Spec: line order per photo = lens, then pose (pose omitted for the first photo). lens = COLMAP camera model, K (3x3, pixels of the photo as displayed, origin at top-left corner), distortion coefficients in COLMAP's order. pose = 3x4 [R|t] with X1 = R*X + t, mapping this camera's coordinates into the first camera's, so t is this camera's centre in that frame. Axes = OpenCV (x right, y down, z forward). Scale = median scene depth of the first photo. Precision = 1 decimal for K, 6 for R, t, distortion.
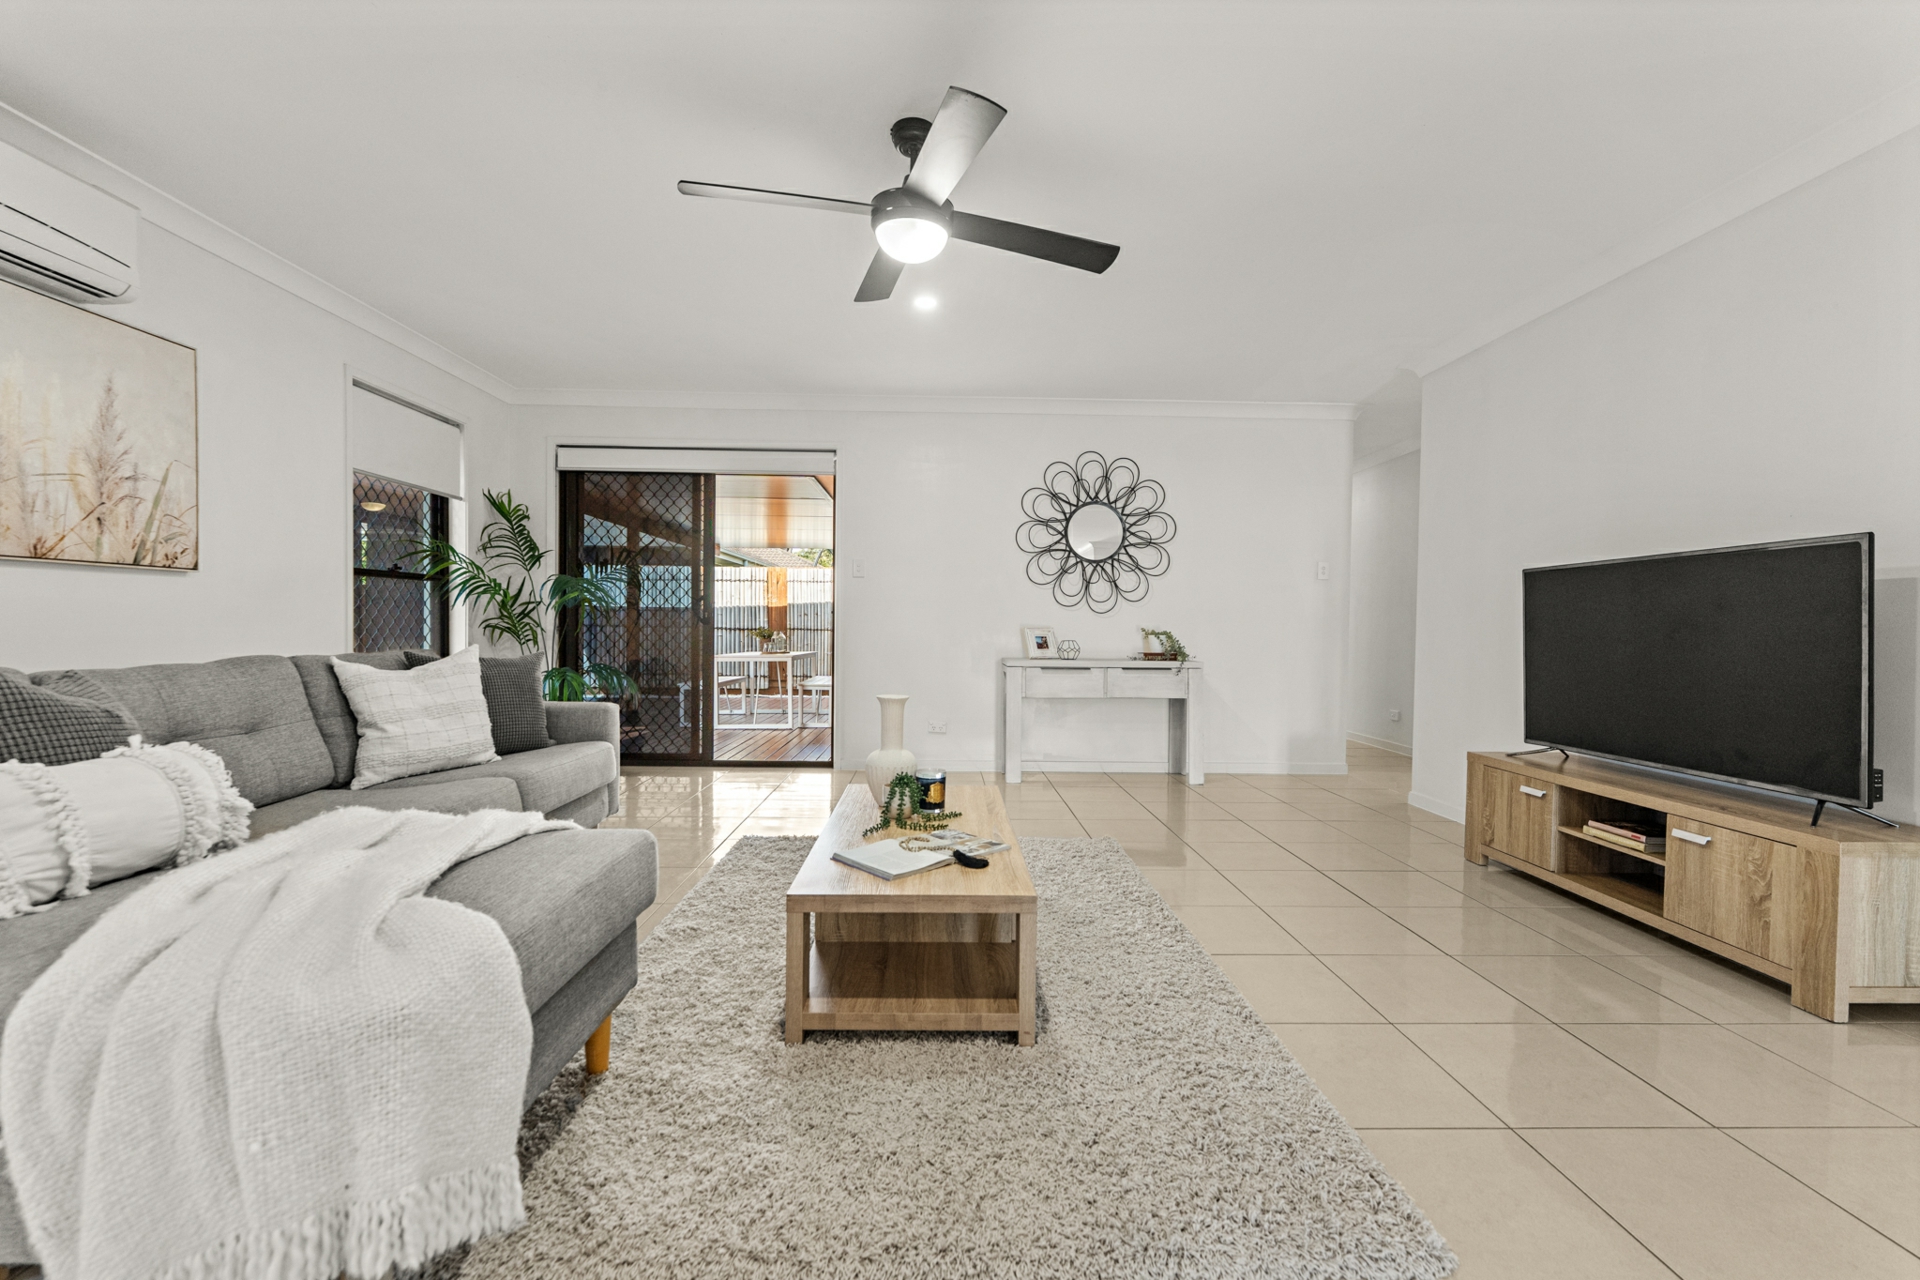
lens RADIAL K [[804.3, 0, 960.0], [0, 804.3, 640.0], [0, 0, 1]] dist [-0.000274, -0.000064]
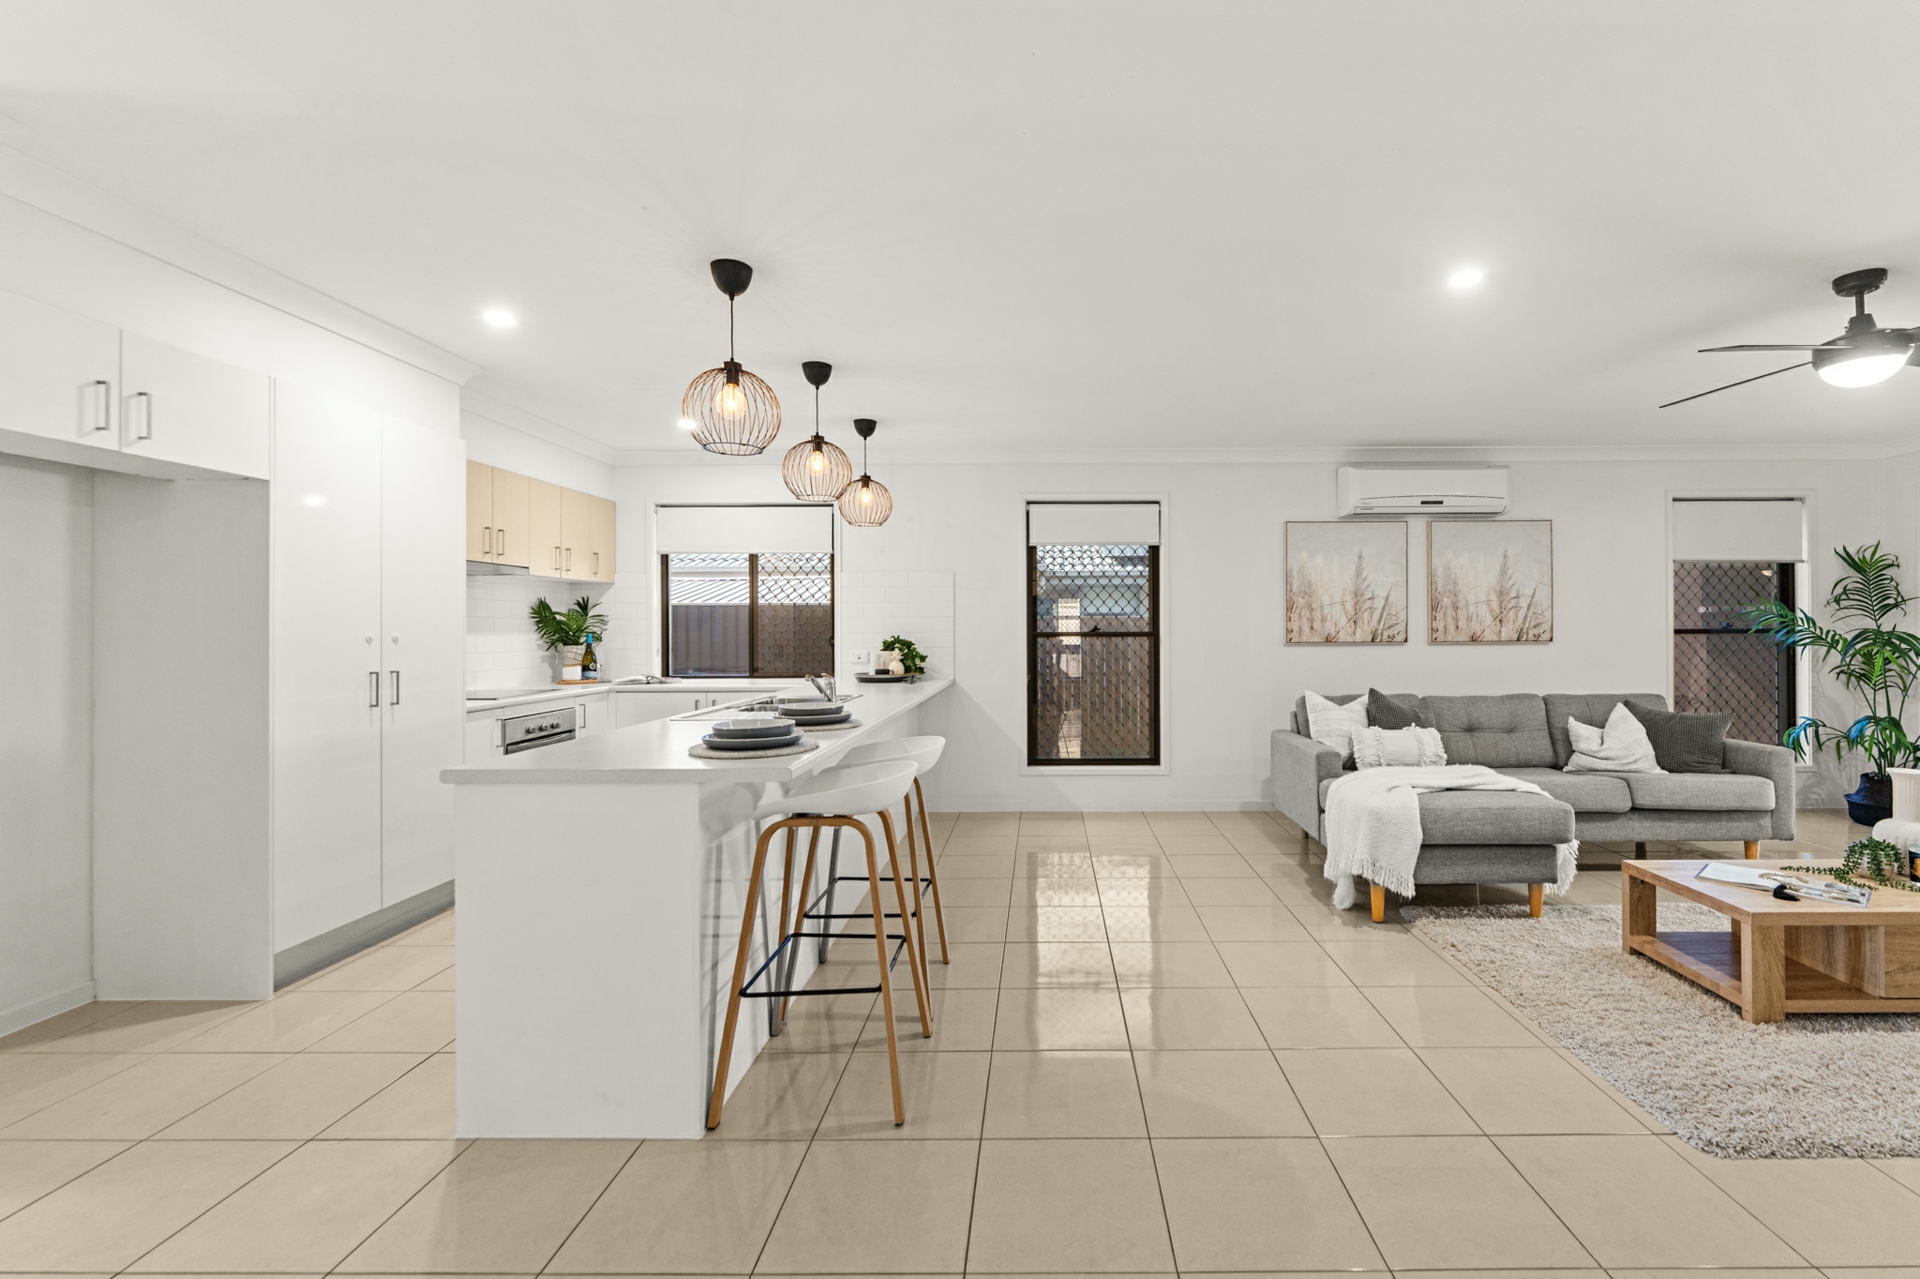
lens RADIAL K [[808.9, 0, 1039.4], [0, 808.9, 621.0], [0, 0, 1]] dist [0.000586, 0.000005]
pose [[-0.022853, -0.020018, -0.999538, 0.995129], [-0.014304, 0.999704, -0.019694, -0.088994], [0.999636, 0.013847, -0.023133, -0.123808]]
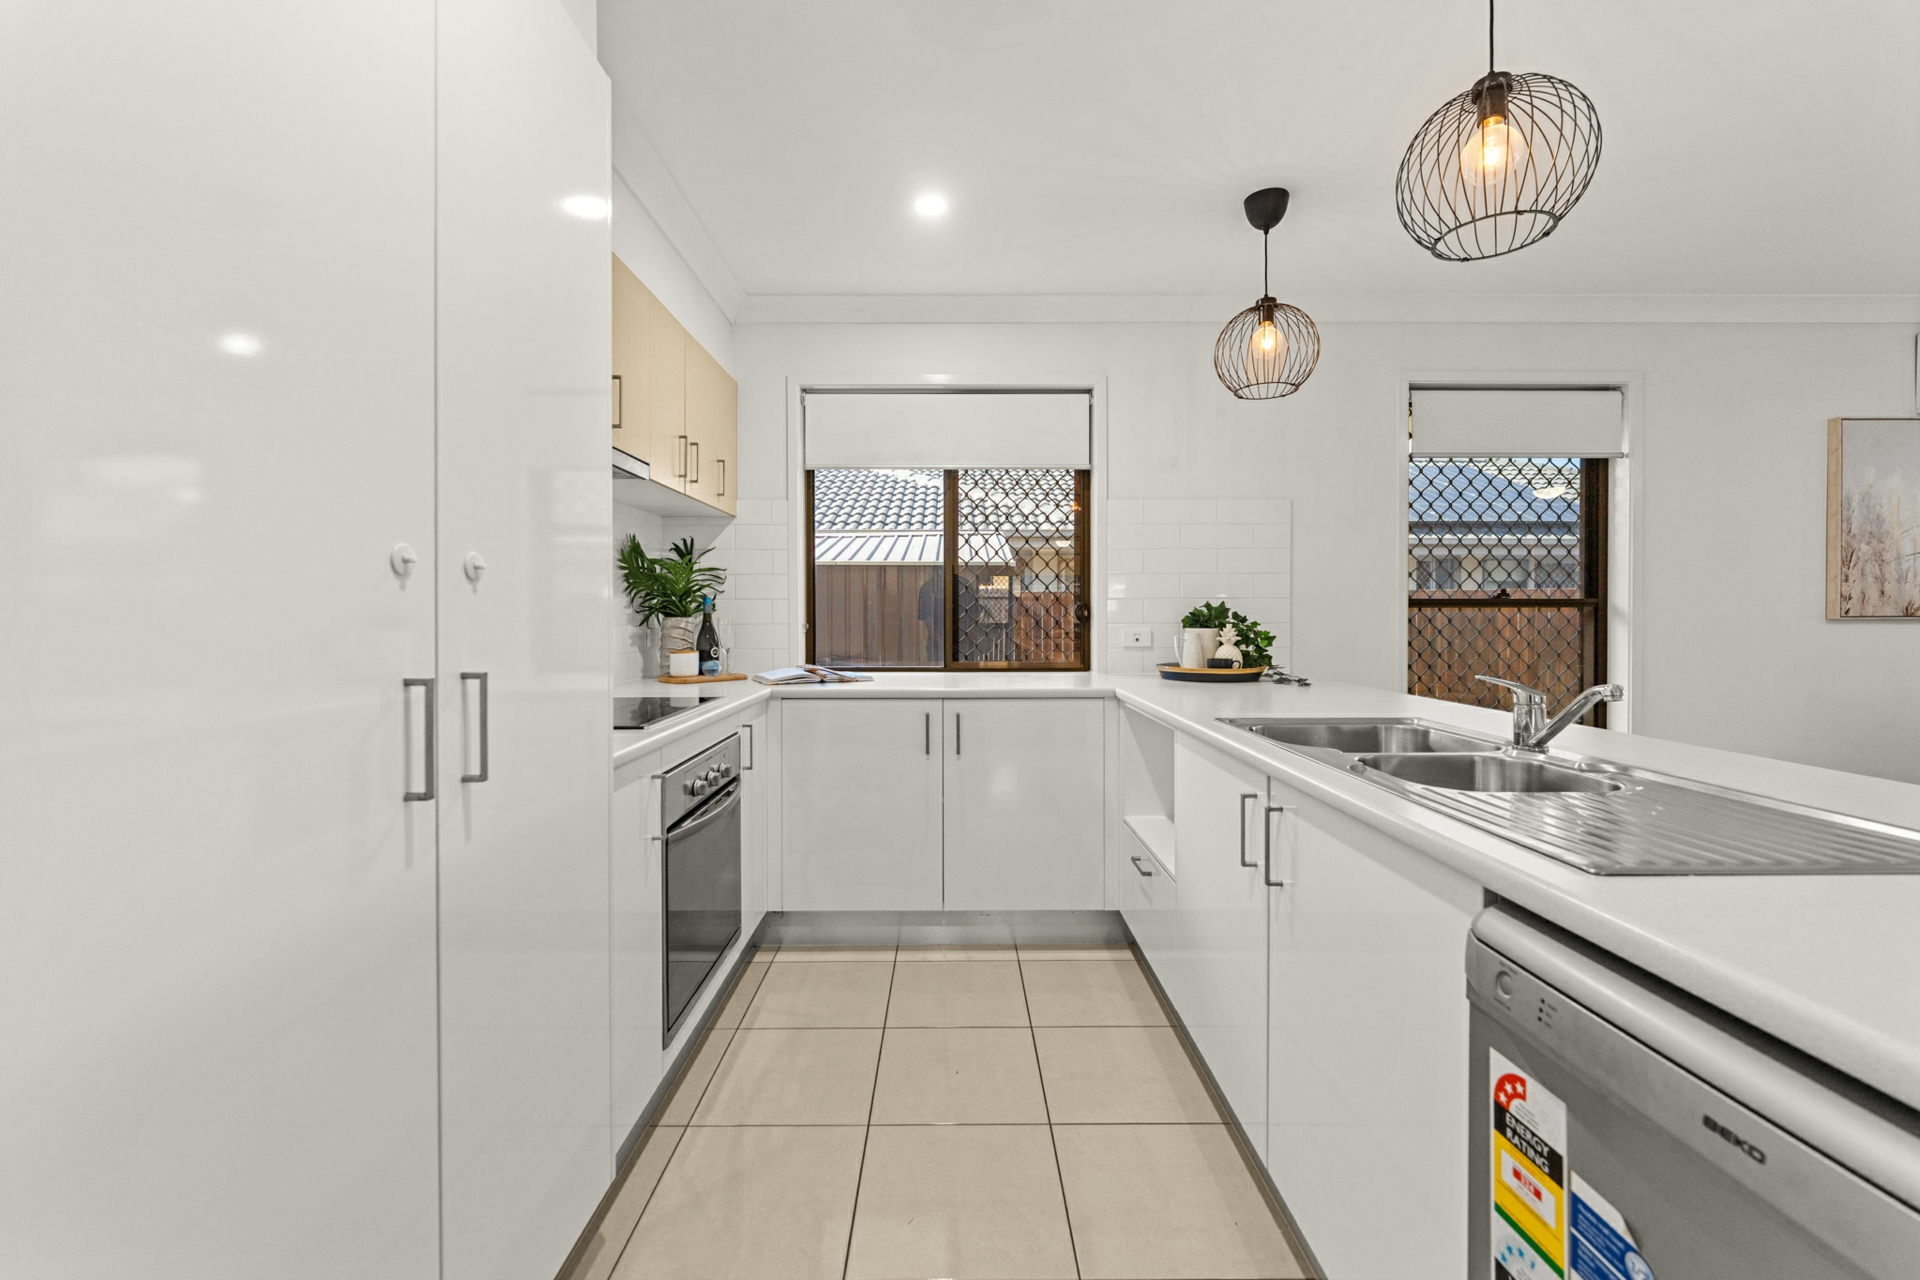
lens RADIAL K [[771.7, 0, 957.2], [0, 771.7, 617.2], [0, 0, 1]] dist [0.000859, 0.000072]
pose [[-0.014628, -0.006688, -0.999871, 0.162292], [-0.017392, 0.999828, -0.006434, -0.051382], [0.999742, 0.017296, -0.014741, -0.884613]]
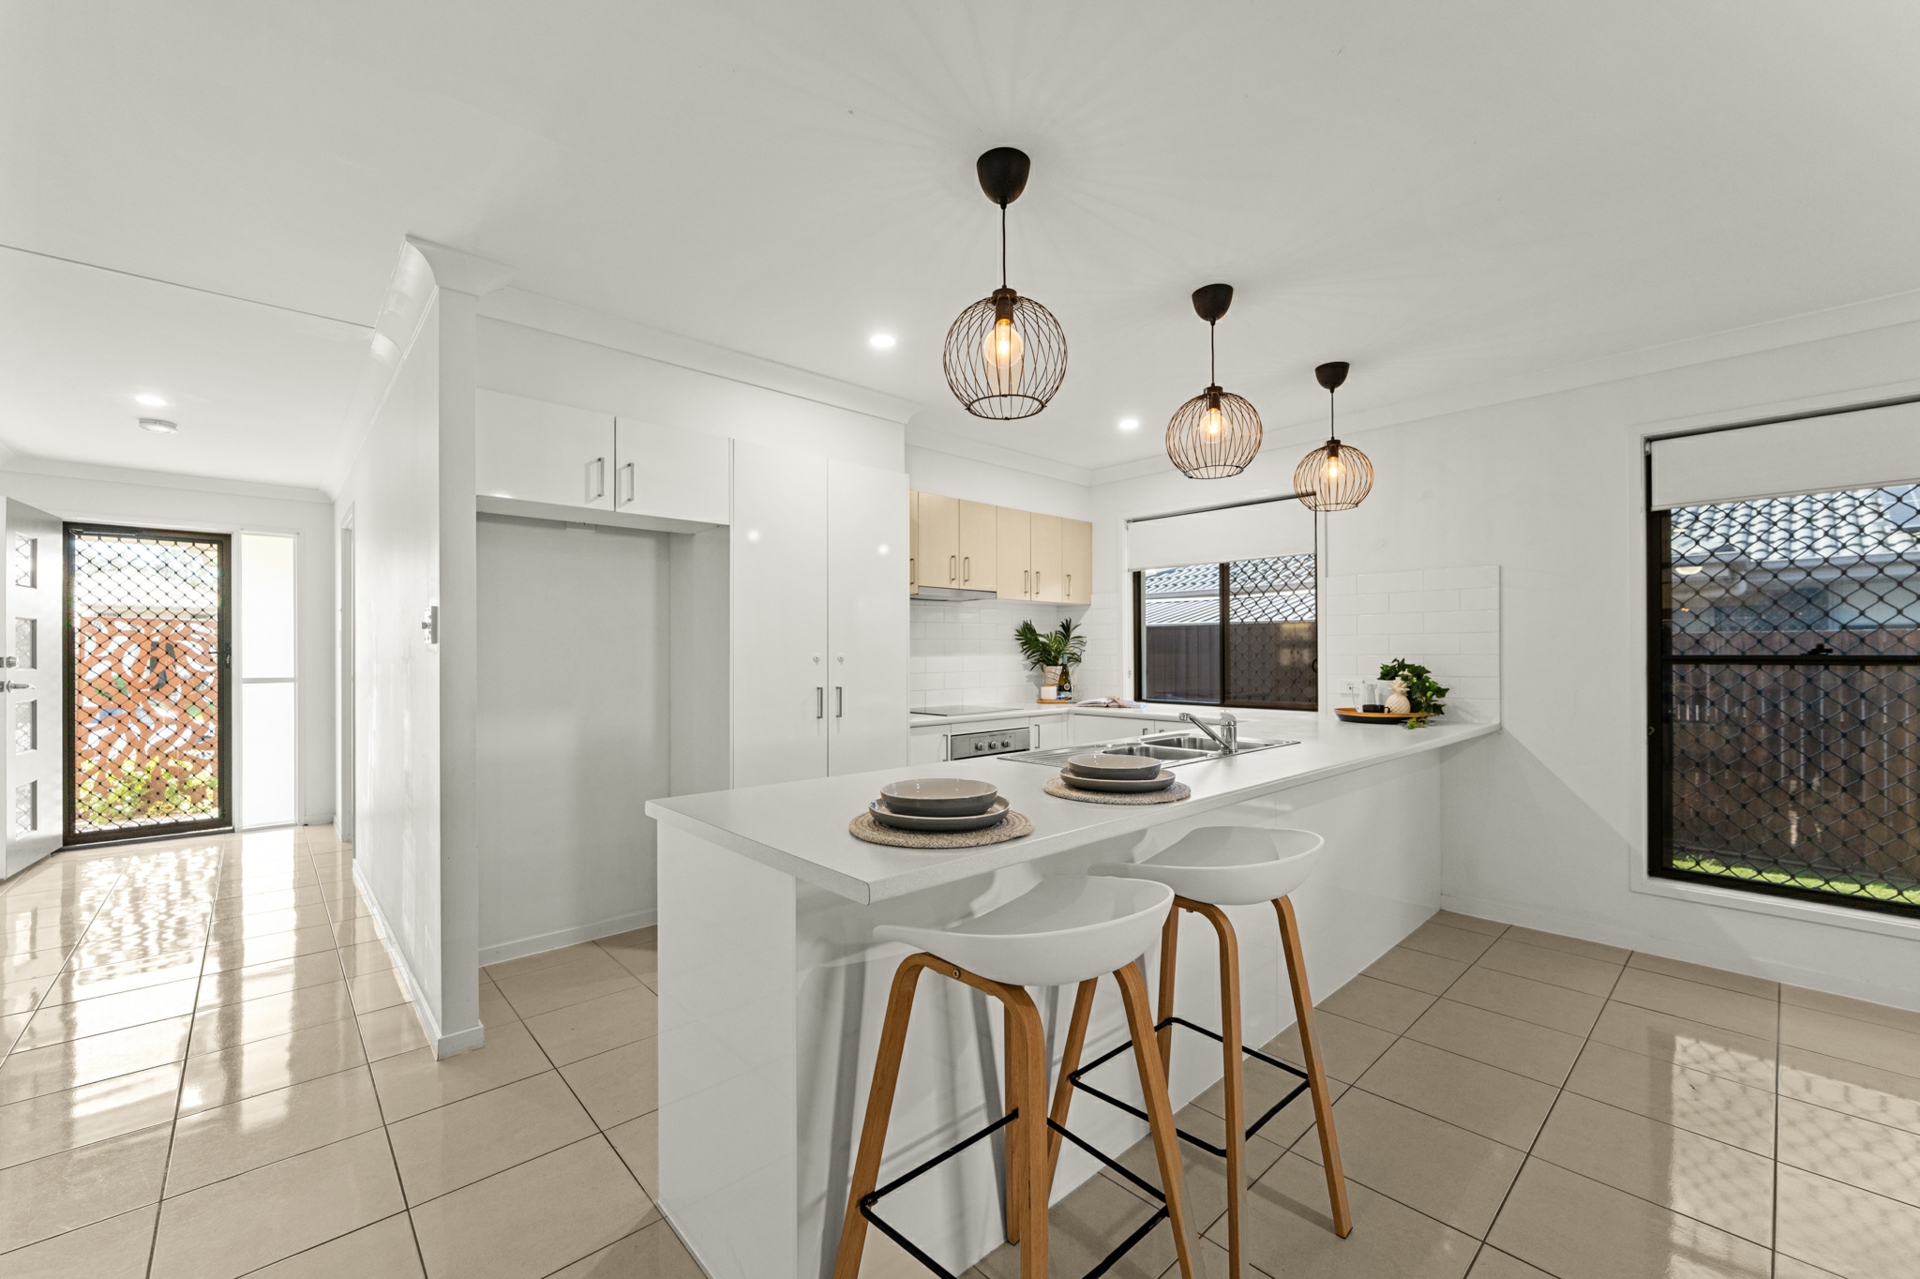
lens RADIAL K [[761.9, 0, 956.6], [0, 761.9, 648.1], [0, 0, 1]] dist [0.000740, 0.000173]
pose [[-0.748022, -0.013035, -0.663546, 0.506054], [-0.017752, 0.999842, 0.000371, -0.093450], [0.663437, 0.012057, -0.748135, -0.031122]]
